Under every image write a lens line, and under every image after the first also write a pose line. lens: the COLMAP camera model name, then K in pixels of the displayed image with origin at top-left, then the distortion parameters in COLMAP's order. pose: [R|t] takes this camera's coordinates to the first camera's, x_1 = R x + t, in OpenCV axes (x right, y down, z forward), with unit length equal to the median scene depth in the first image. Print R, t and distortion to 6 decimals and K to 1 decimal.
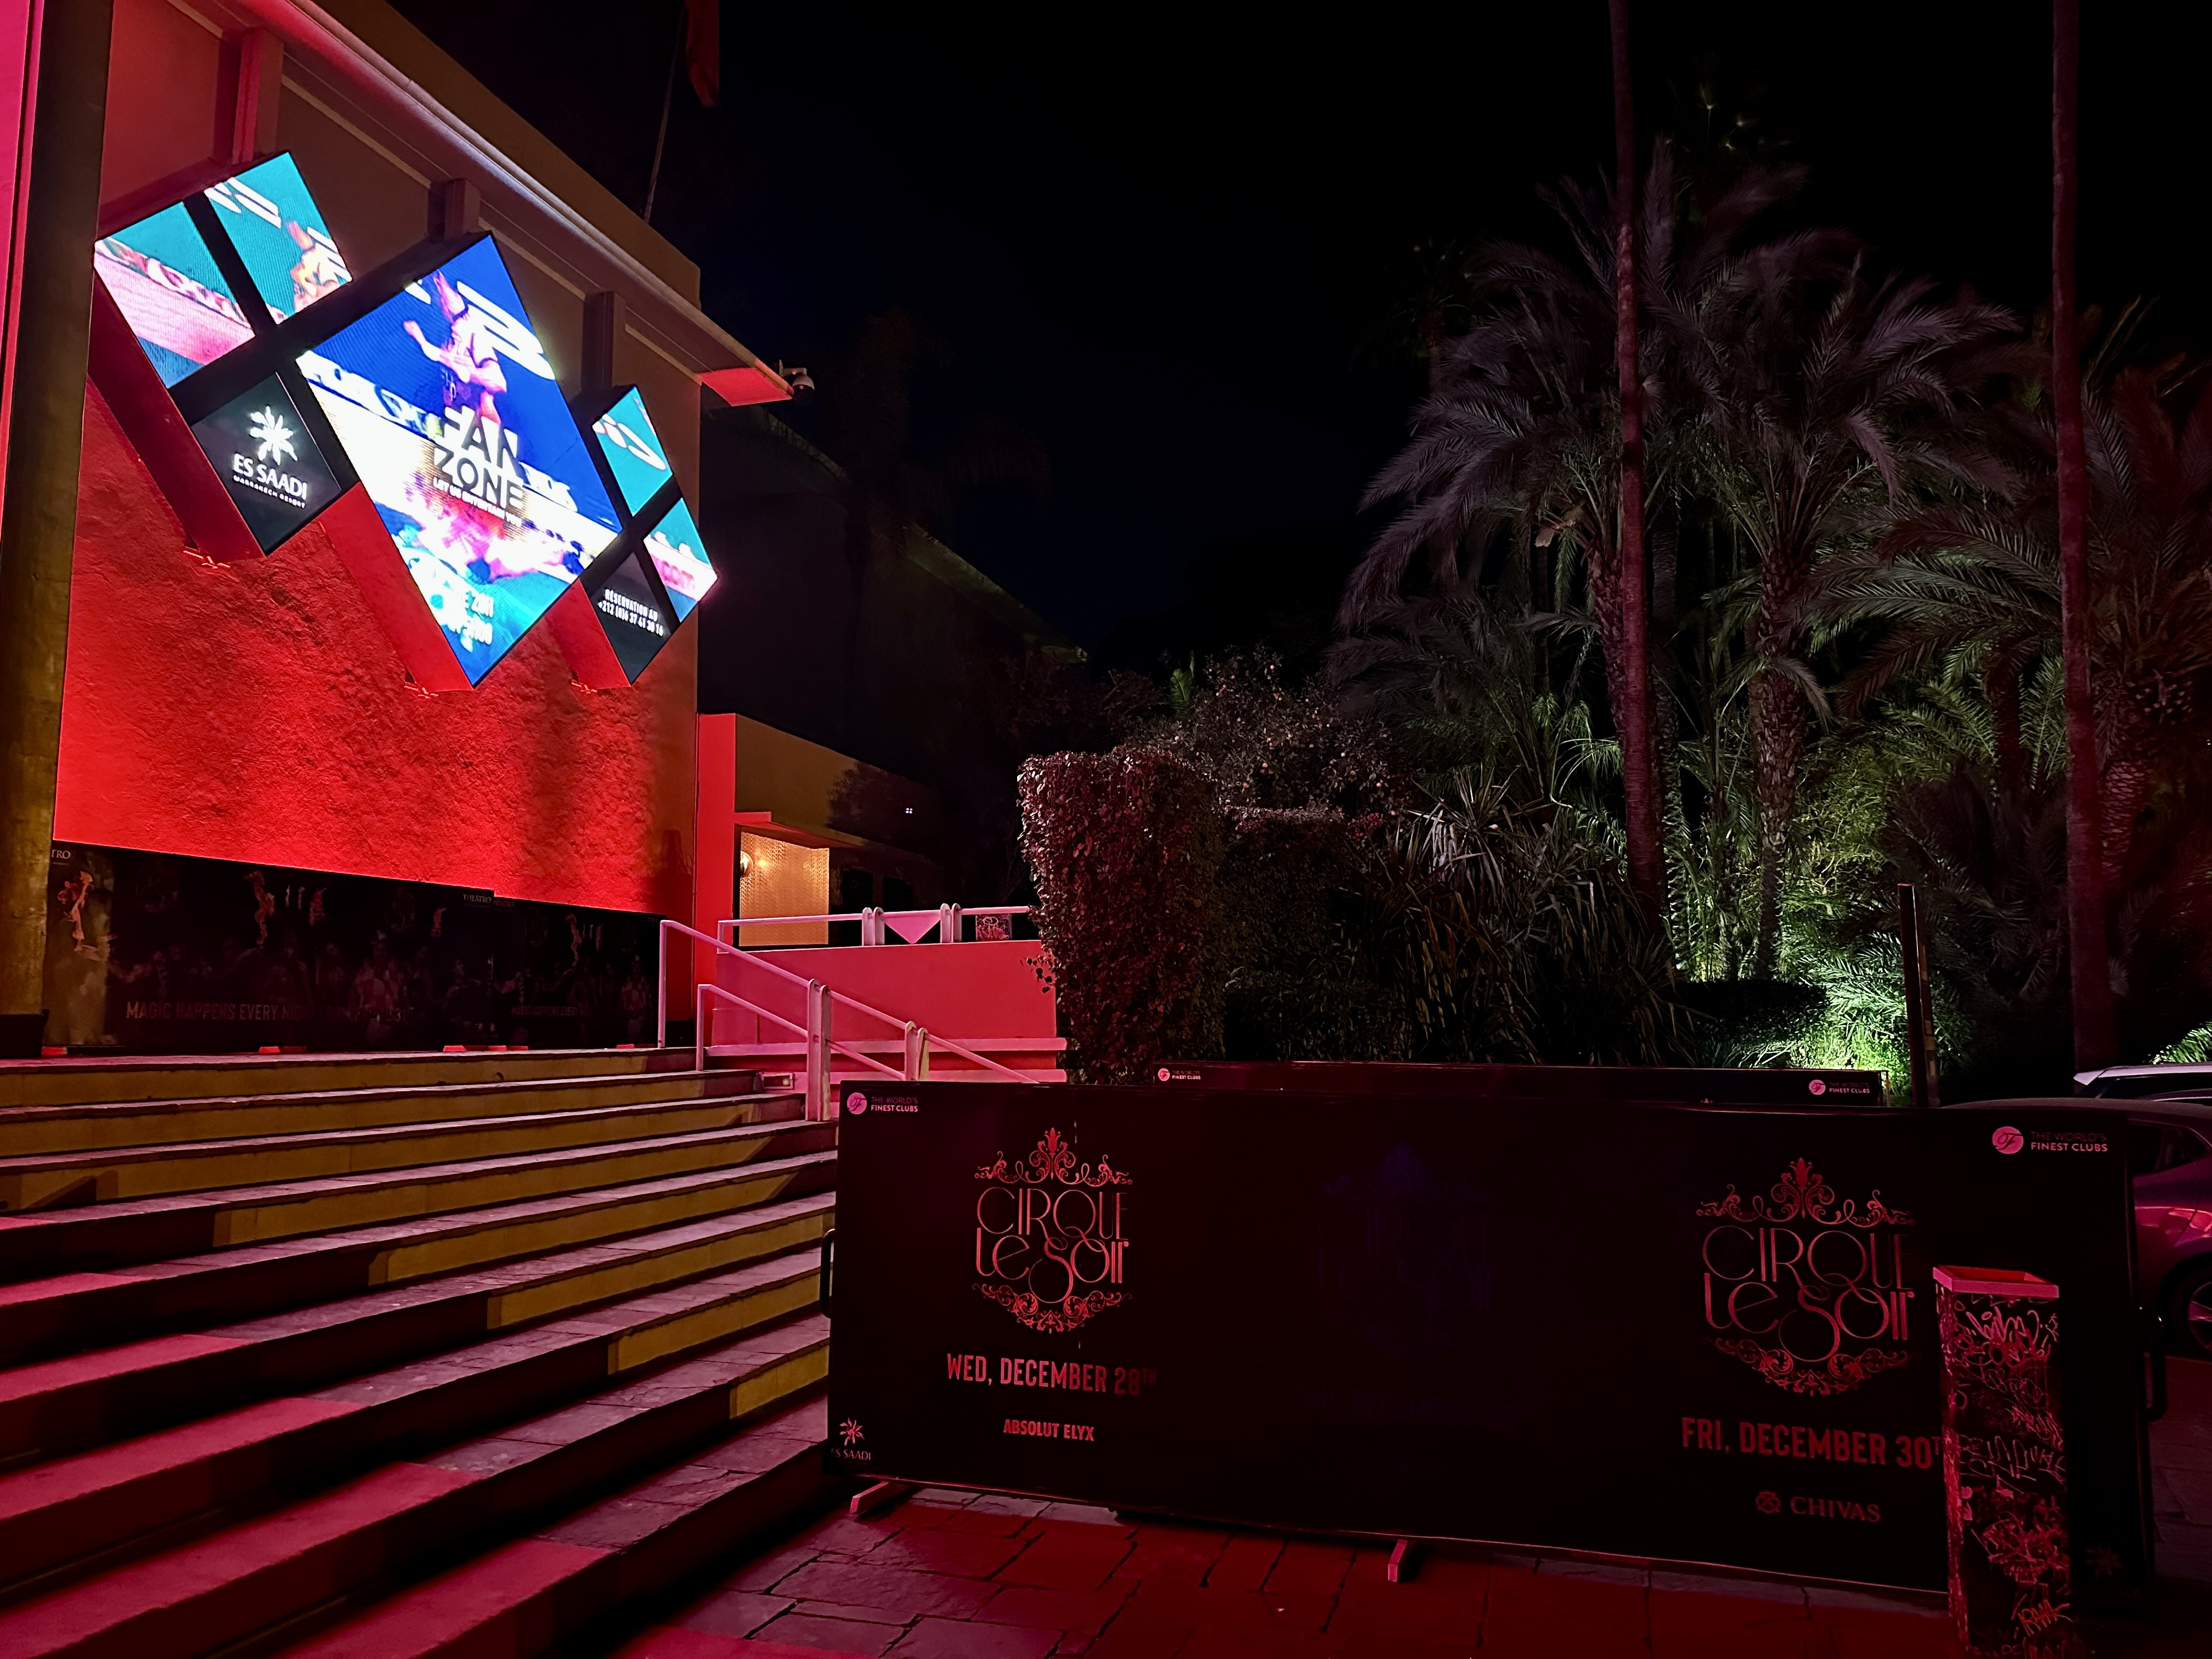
lens RADIAL K [[1559.1, 0, 1122.2], [0, 1559.1, 829.4], [0, 0, 1]] dist [0.051694, -0.052397]
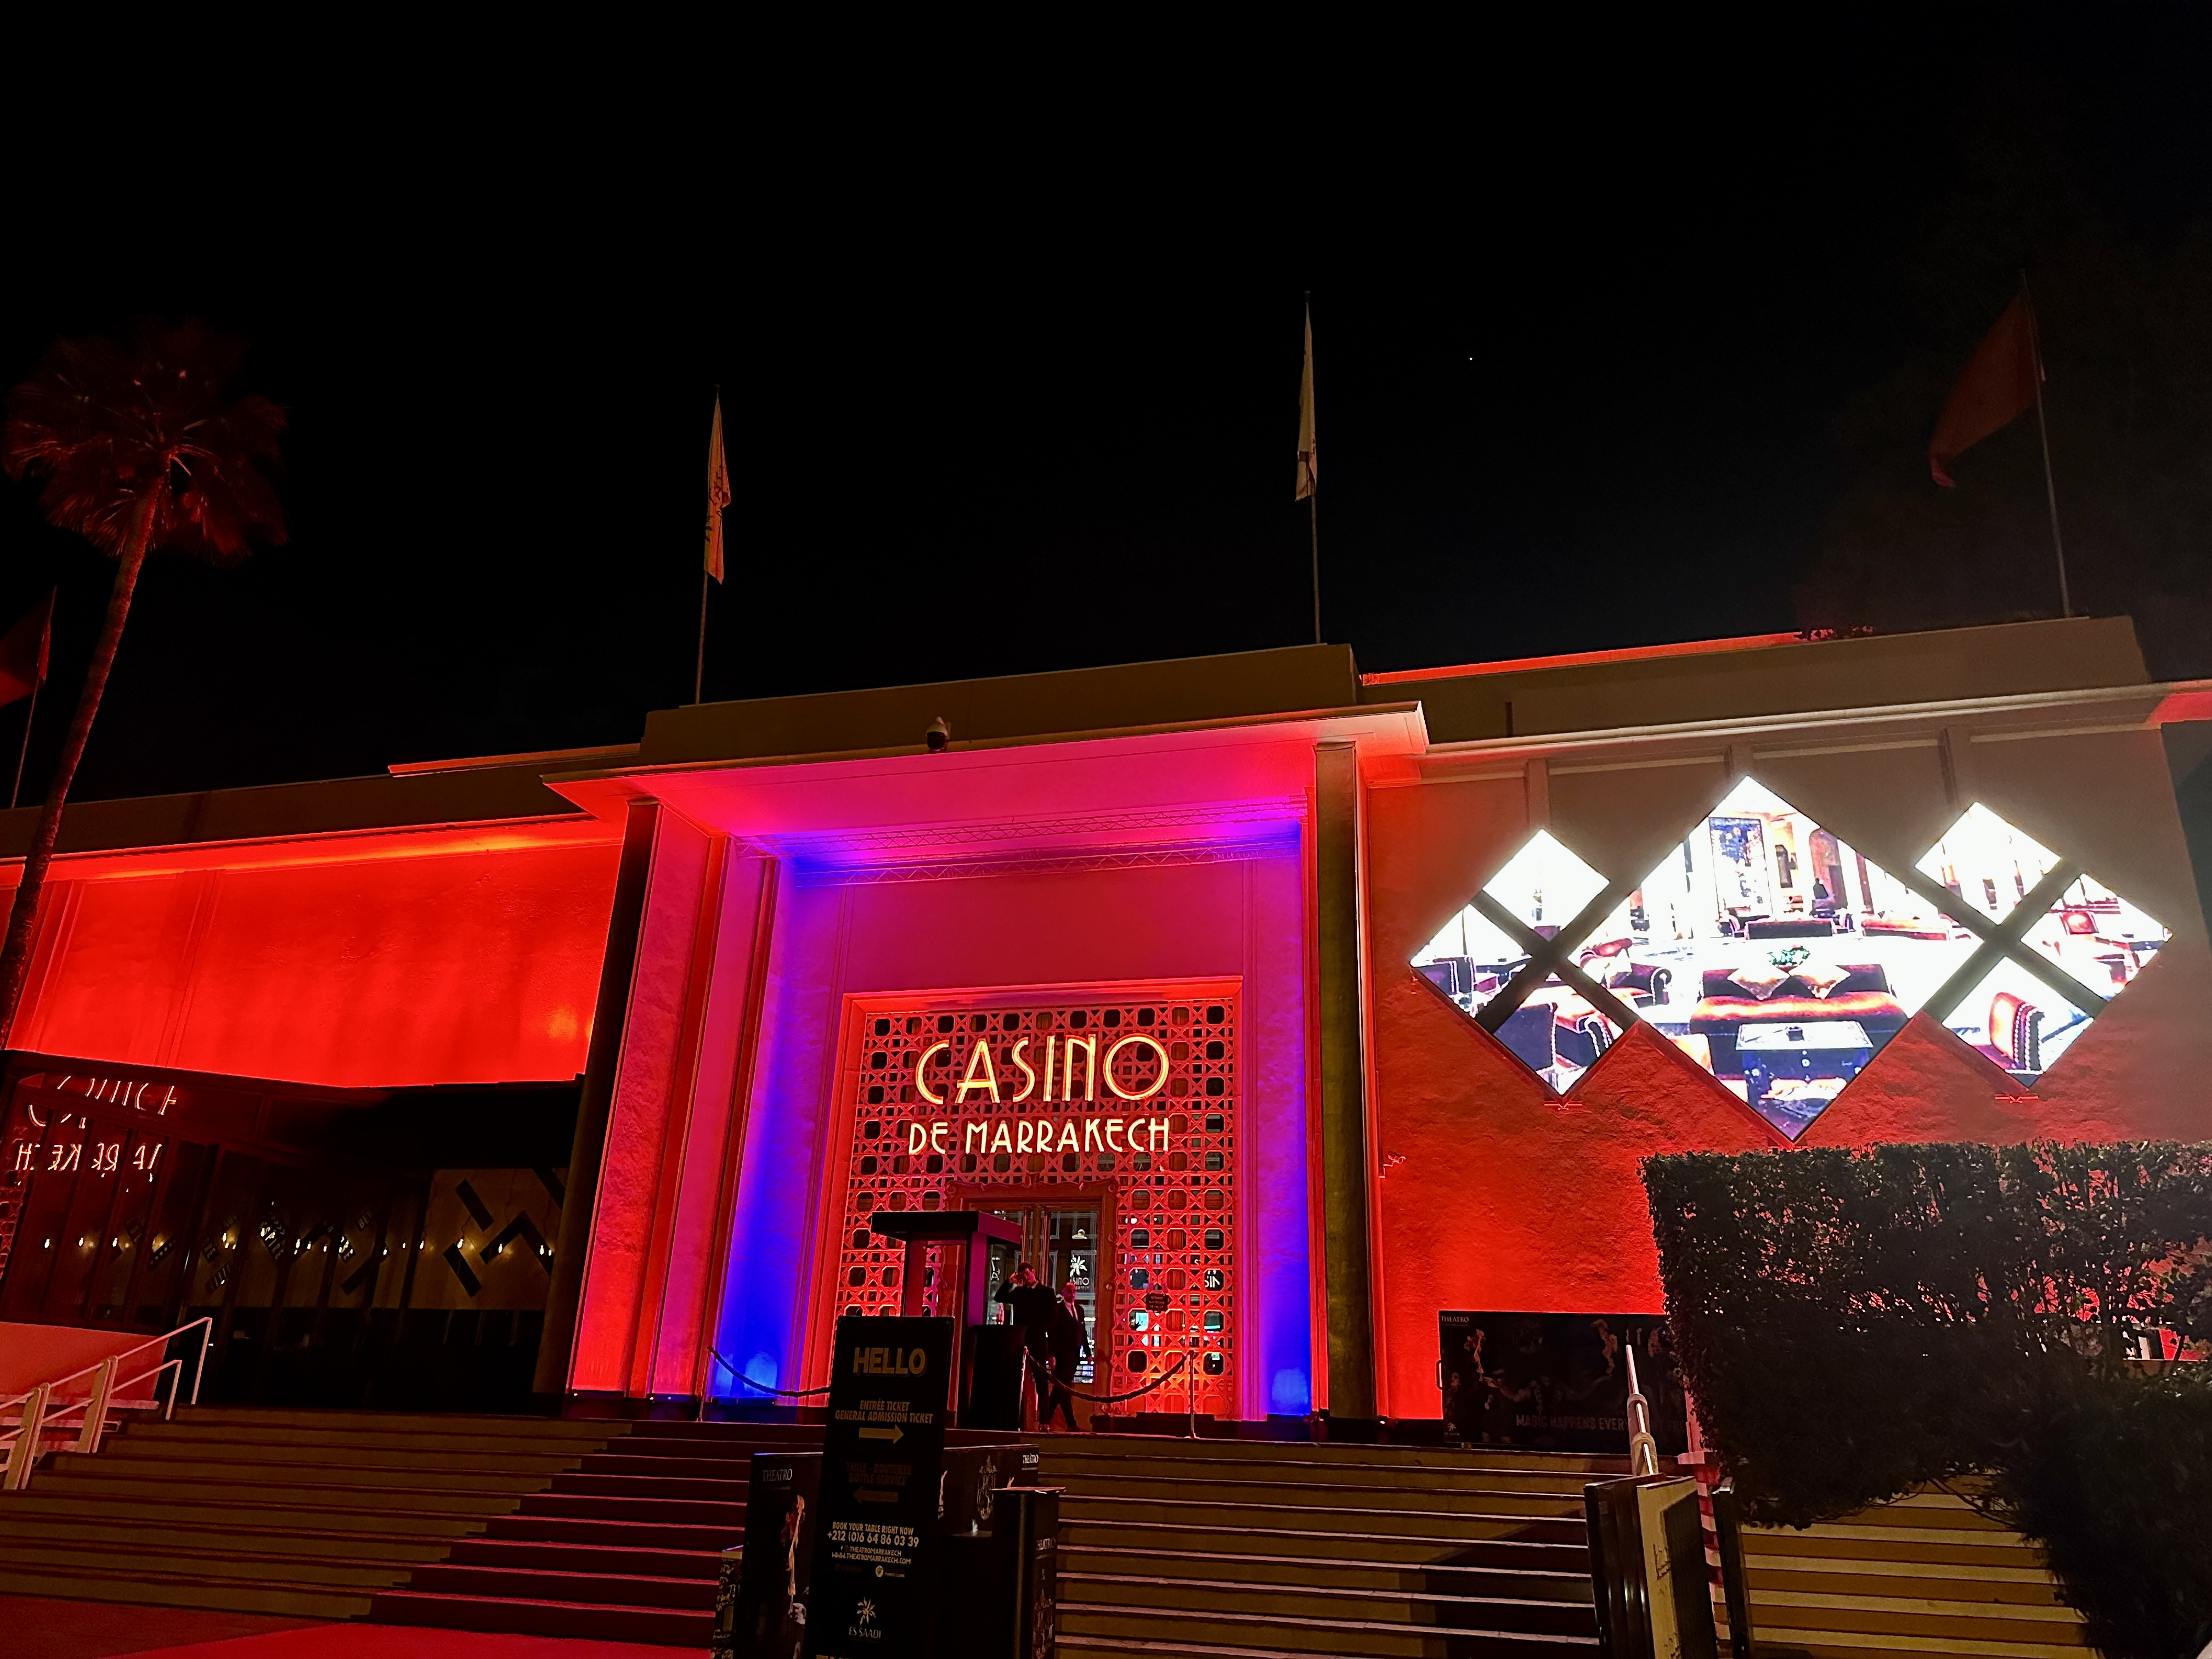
lens RADIAL K [[1559.1, 0, 1099.5], [0, 1559.1, 820.6], [0, 0, 1]] dist [0.051694, -0.052397]
pose [[0.020053, -0.360943, -0.932372, 0.925075], [0.095139, 0.929017, -0.357598, 0.072393], [0.995262, -0.081534, 0.052969, 0.502030]]
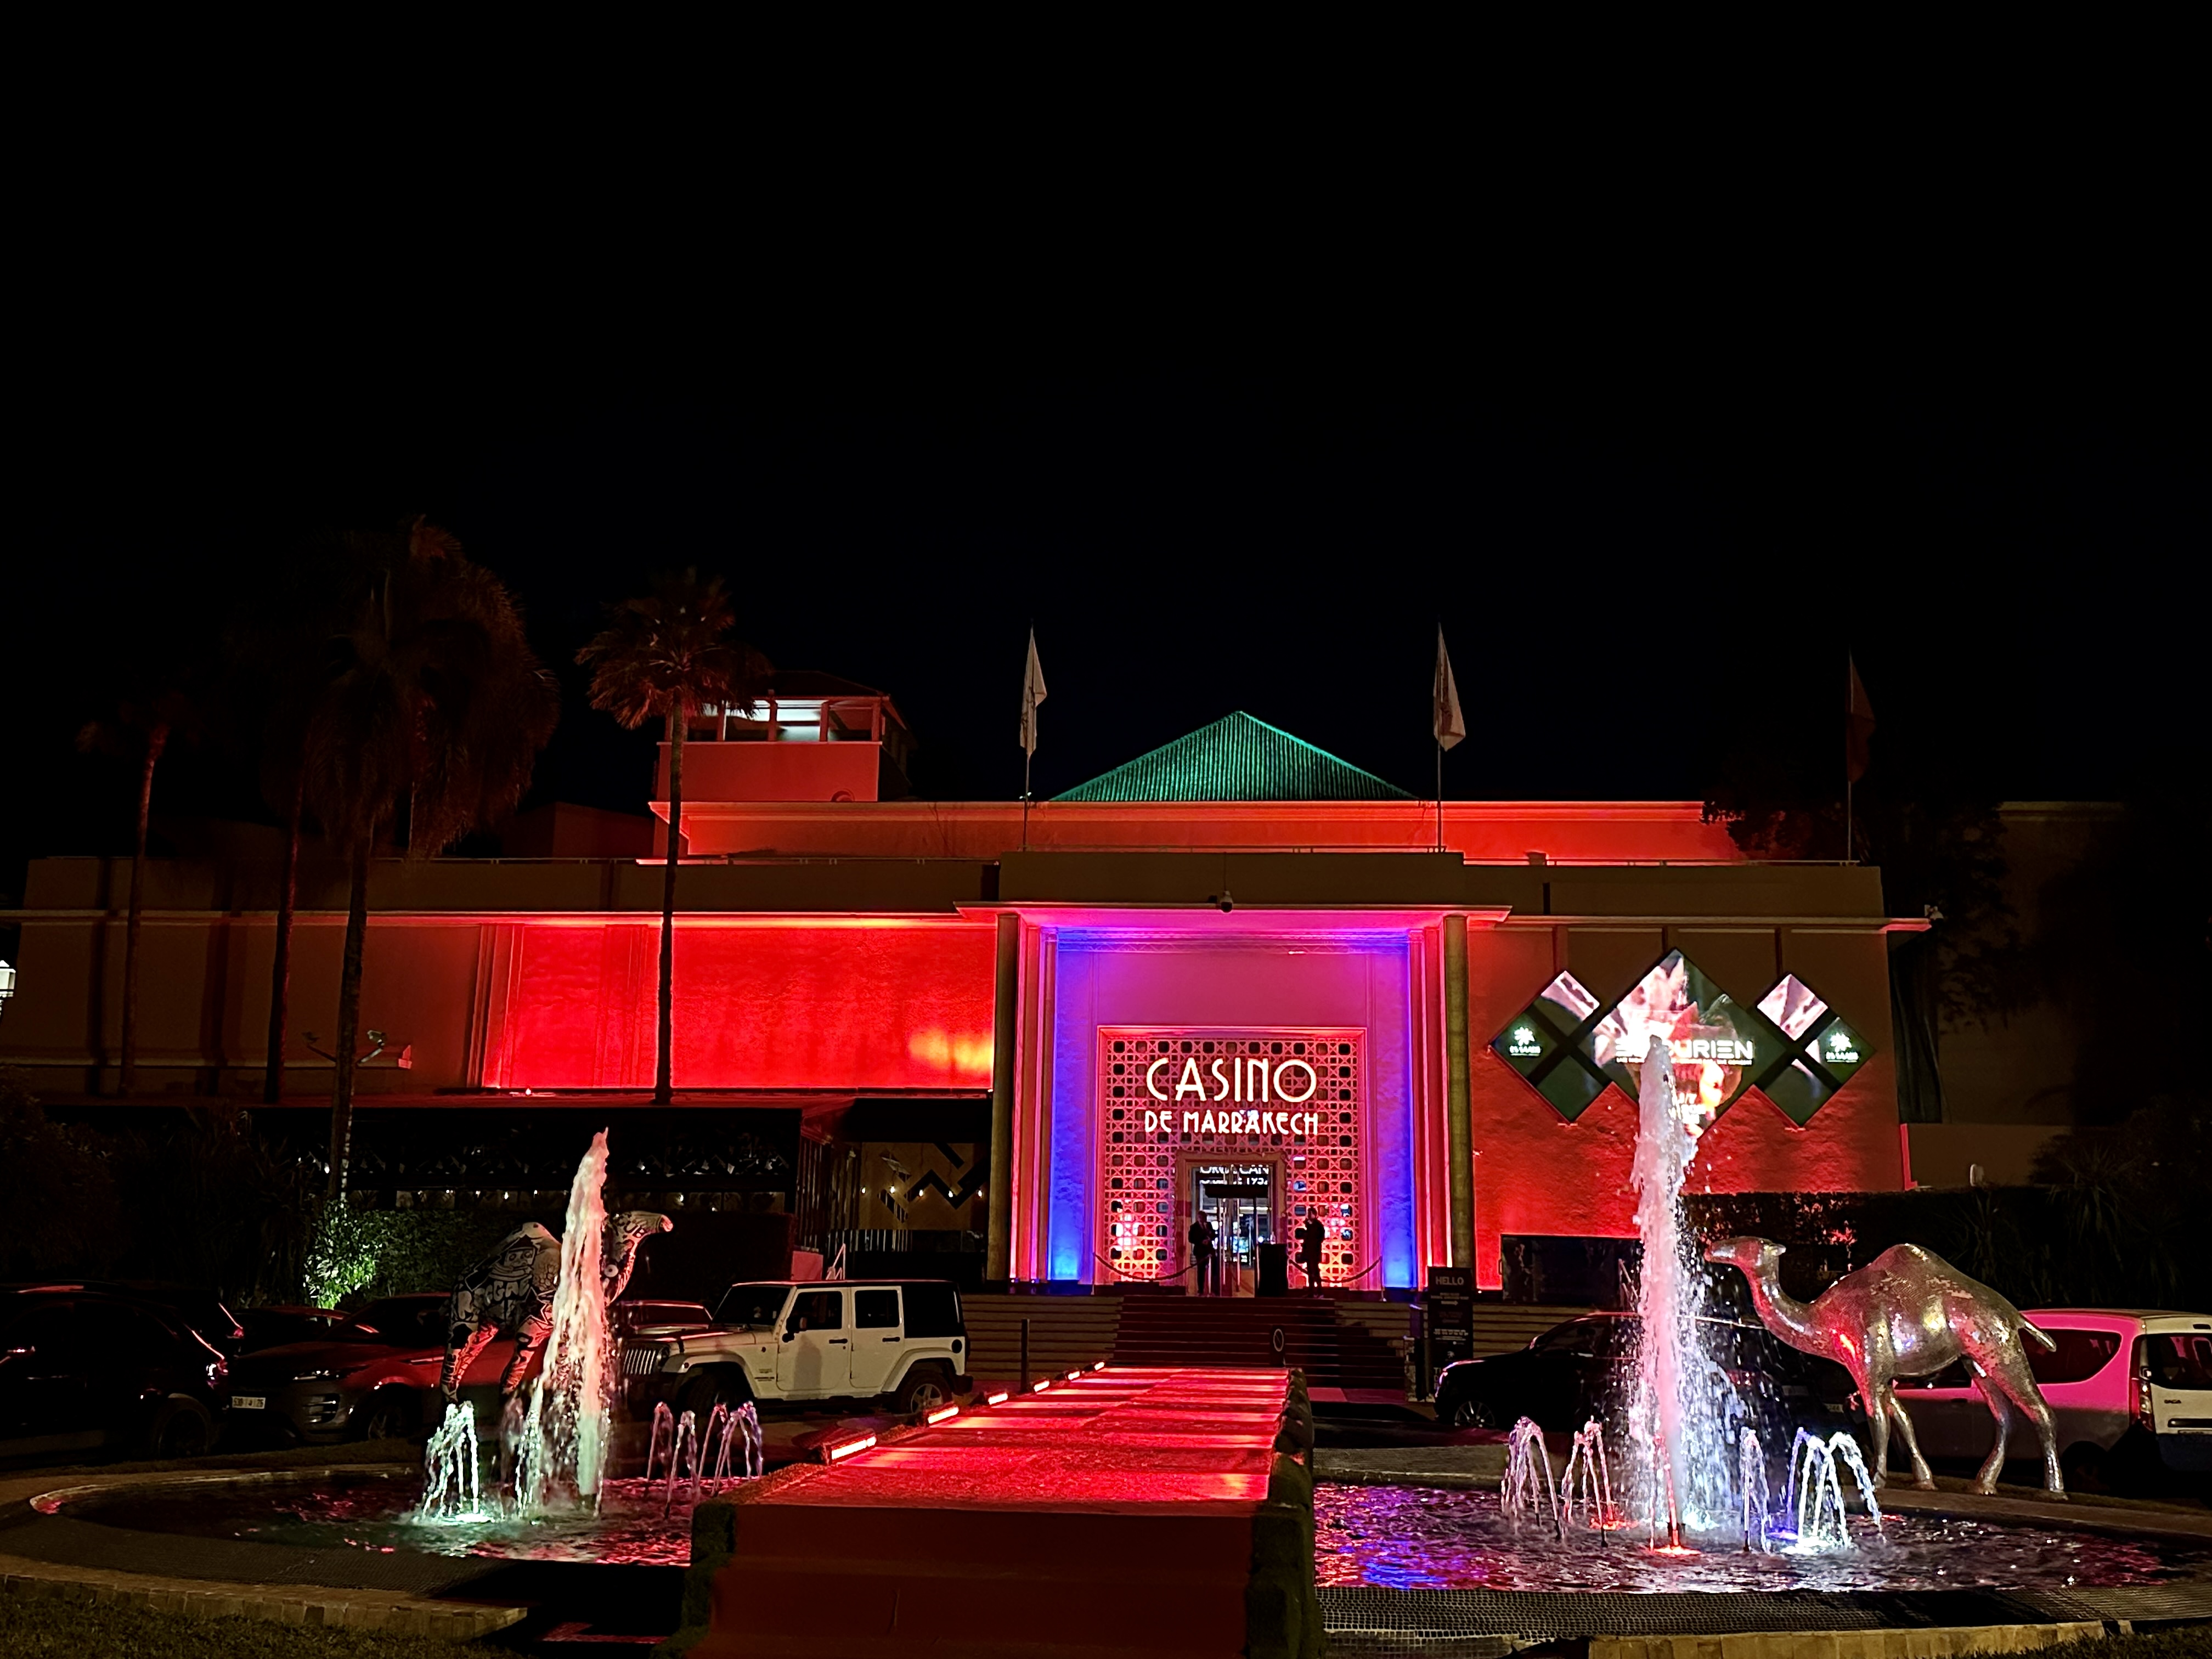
lens RADIAL K [[2114.3, 0, 1097.2], [0, 2114.3, 821.3], [0, 0, 1]] dist [0.042133, 0.000000]
pose [[0.213485, -0.209680, -0.954179, 2.940596], [0.105463, 0.975934, -0.190865, -0.068383], [0.971237, -0.059884, 0.230461, -0.638492]]
